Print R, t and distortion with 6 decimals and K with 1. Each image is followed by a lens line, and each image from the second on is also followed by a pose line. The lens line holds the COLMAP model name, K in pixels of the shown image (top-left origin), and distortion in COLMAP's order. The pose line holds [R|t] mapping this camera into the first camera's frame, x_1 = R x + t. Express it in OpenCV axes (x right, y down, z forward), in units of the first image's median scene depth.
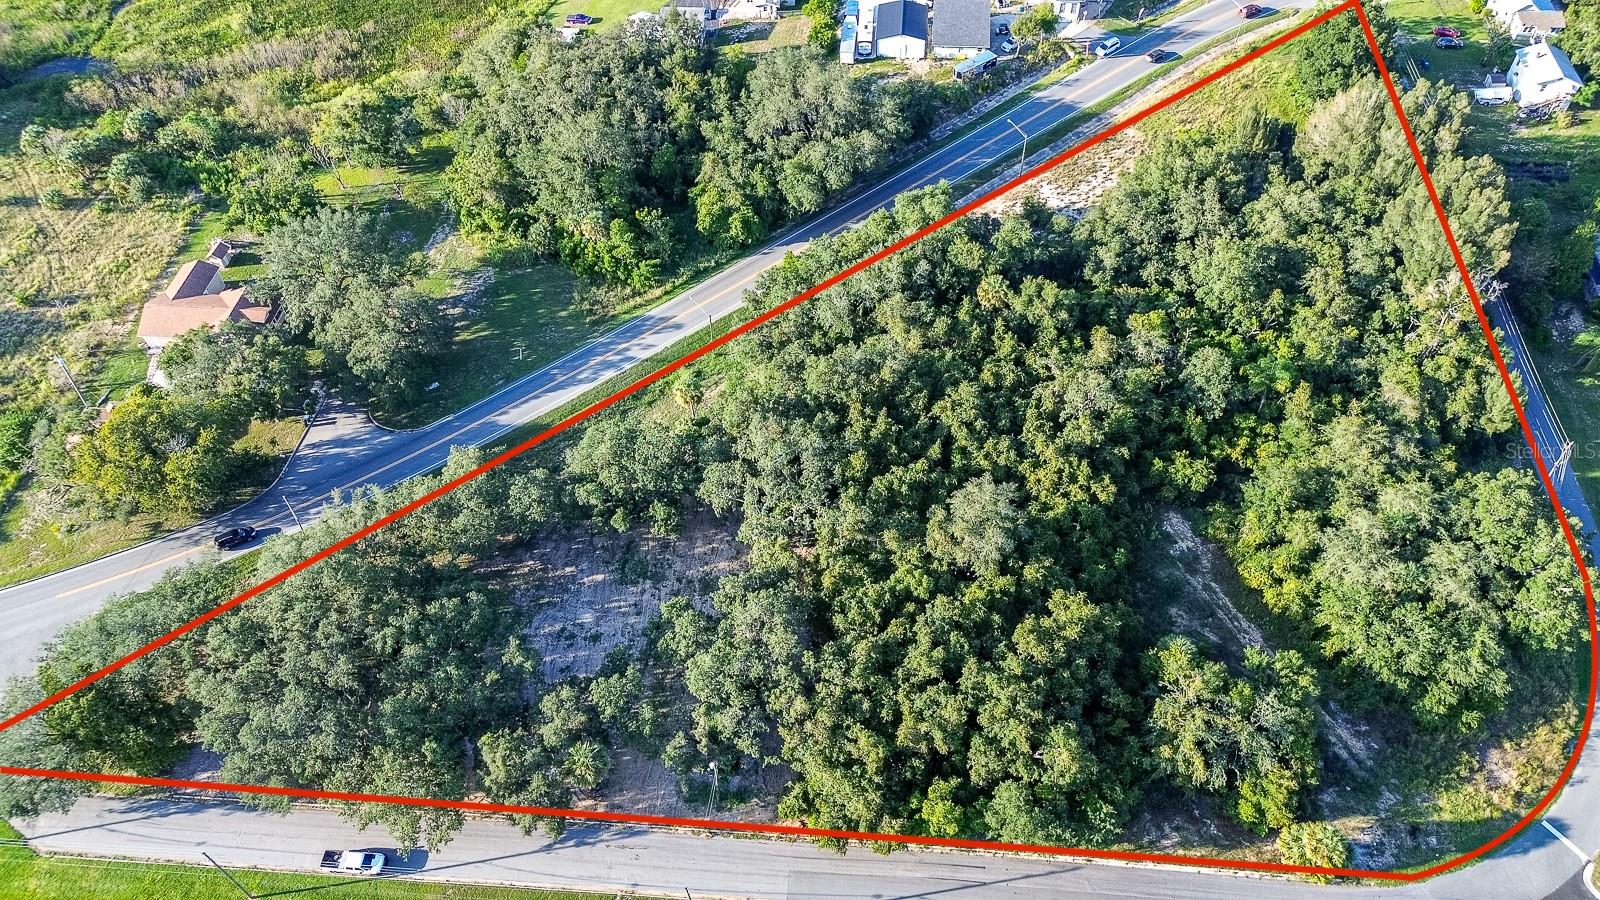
lens RADIAL K [[1131.7, 0, 803.8], [0, 1131.7, 448.6], [0, 0, 1]] dist [0.069394, -0.063048]
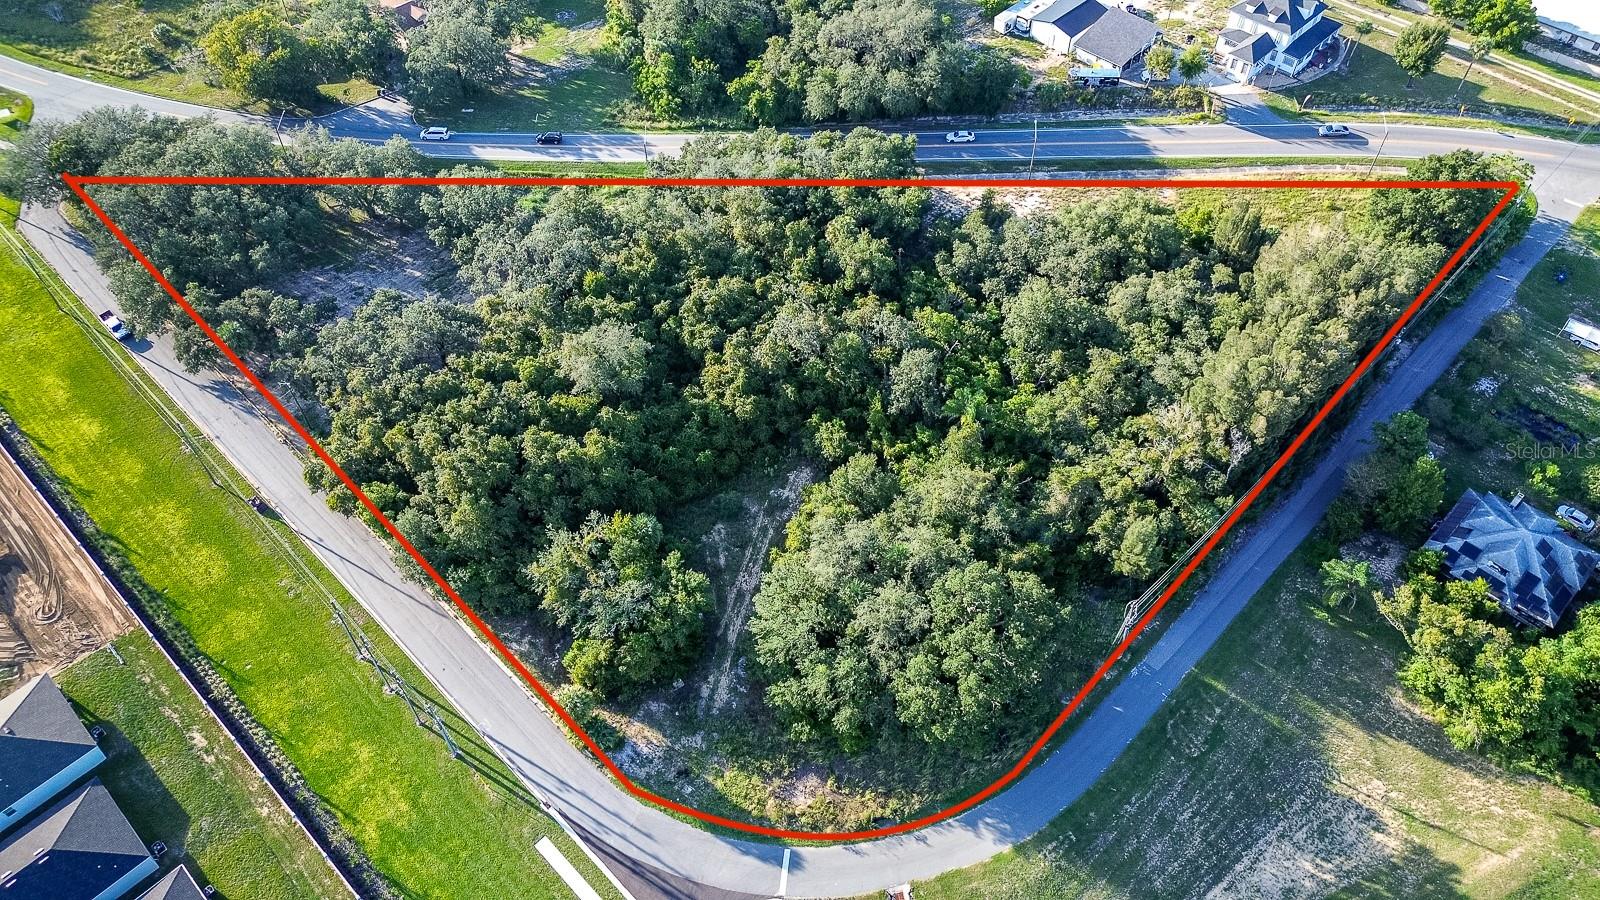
lens RADIAL K [[1131.7, 0, 803.8], [0, 1131.7, 448.6], [0, 0, 1]] dist [0.069394, -0.063048]
pose [[0.766965, 0.503032, -0.398401, 0.676390], [-0.497736, 0.858214, 0.125408, -0.081455], [0.404998, 0.102115, 0.908597, 0.056701]]
